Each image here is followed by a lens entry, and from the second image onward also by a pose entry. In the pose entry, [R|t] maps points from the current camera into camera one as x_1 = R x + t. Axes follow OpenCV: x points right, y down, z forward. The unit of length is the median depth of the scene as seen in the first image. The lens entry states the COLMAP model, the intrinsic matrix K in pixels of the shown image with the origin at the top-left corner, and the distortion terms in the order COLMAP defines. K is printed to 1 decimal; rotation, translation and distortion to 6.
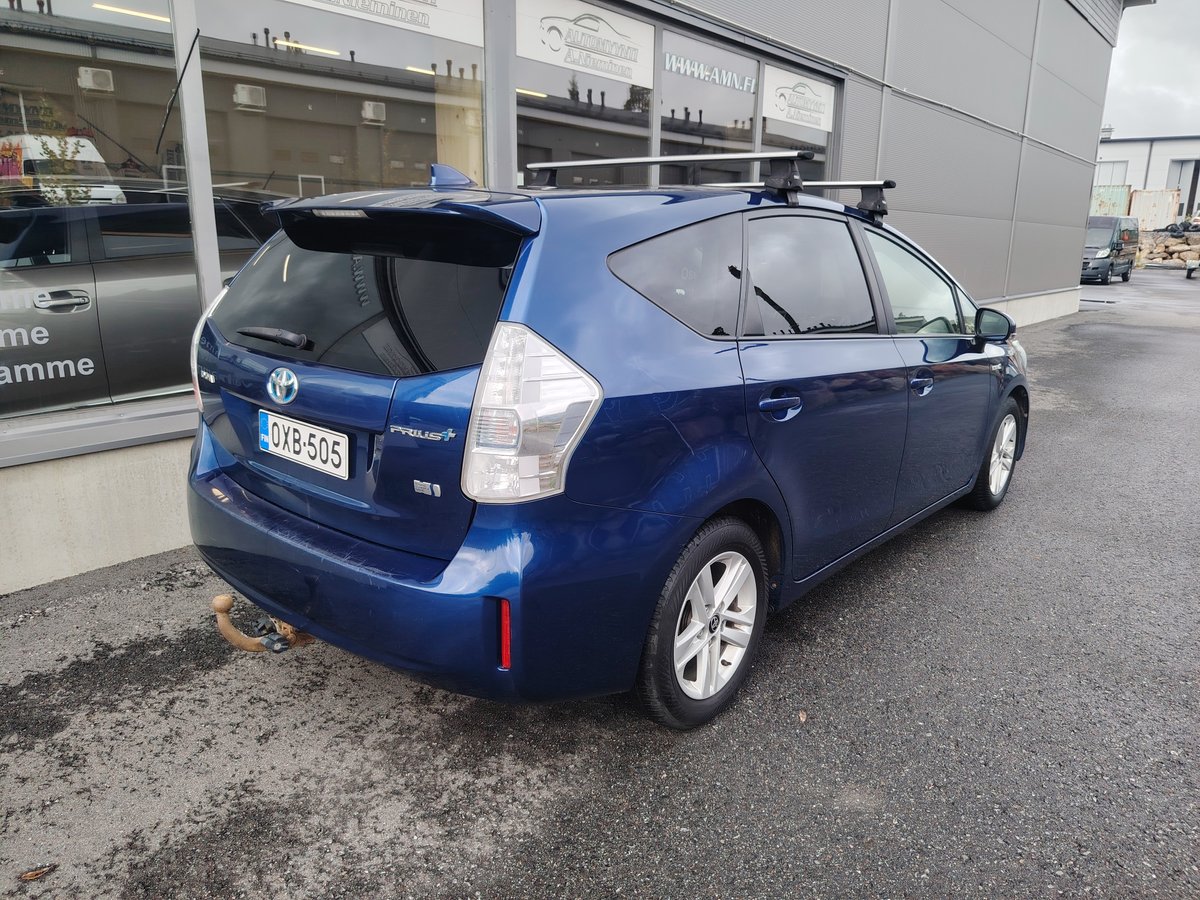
lens RADIAL K [[841.5, 0, 600.0], [0, 841.5, 450.0], [0, 0, 1]] dist [-0.023129, 0.036130]
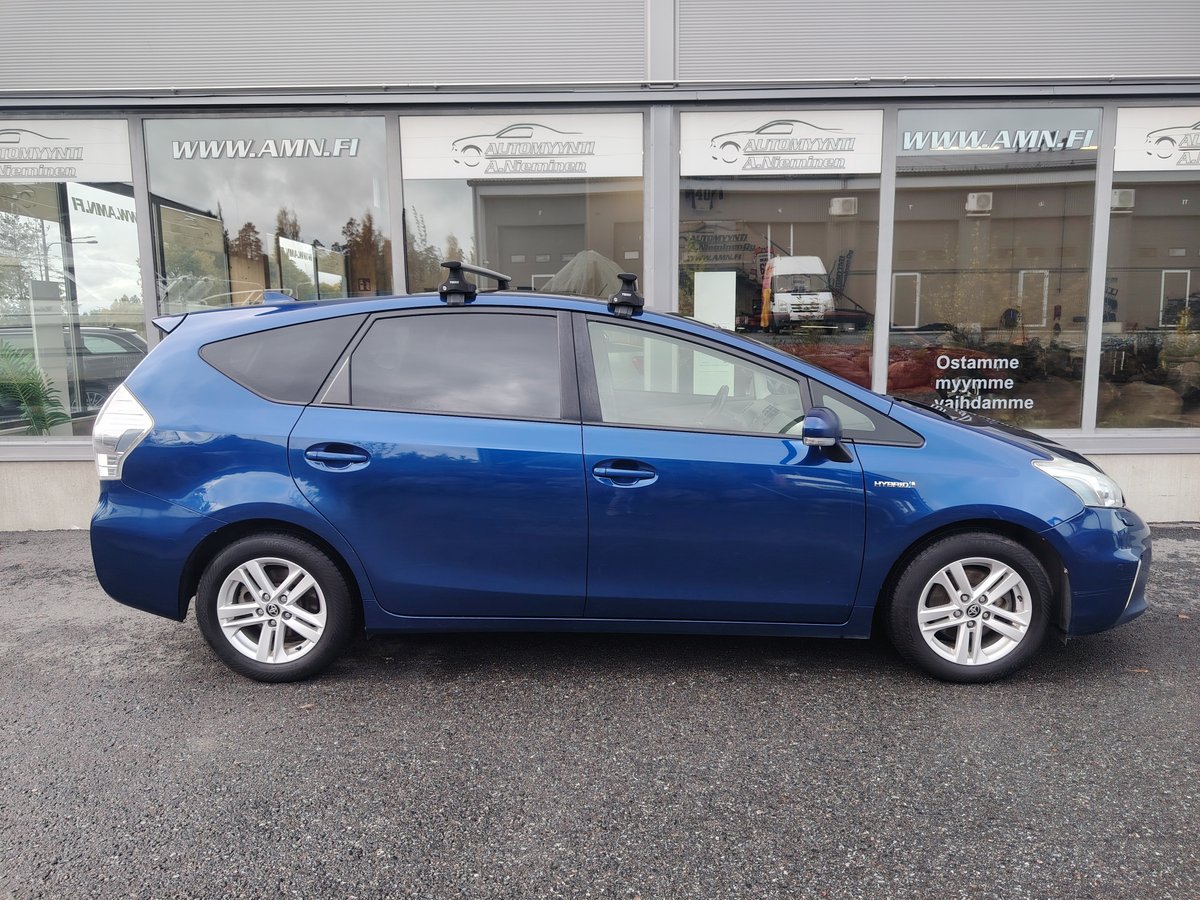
lens RADIAL K [[809.4, 0, 600.0], [0, 809.4, 450.0], [0, 0, 1]] dist [0.005424, -0.034778]
pose [[0.630396, 0.086439, -0.771446, 0.122534], [-0.164736, 0.986042, -0.024132, -0.008839], [0.758593, 0.142298, 0.635837, 0.043914]]
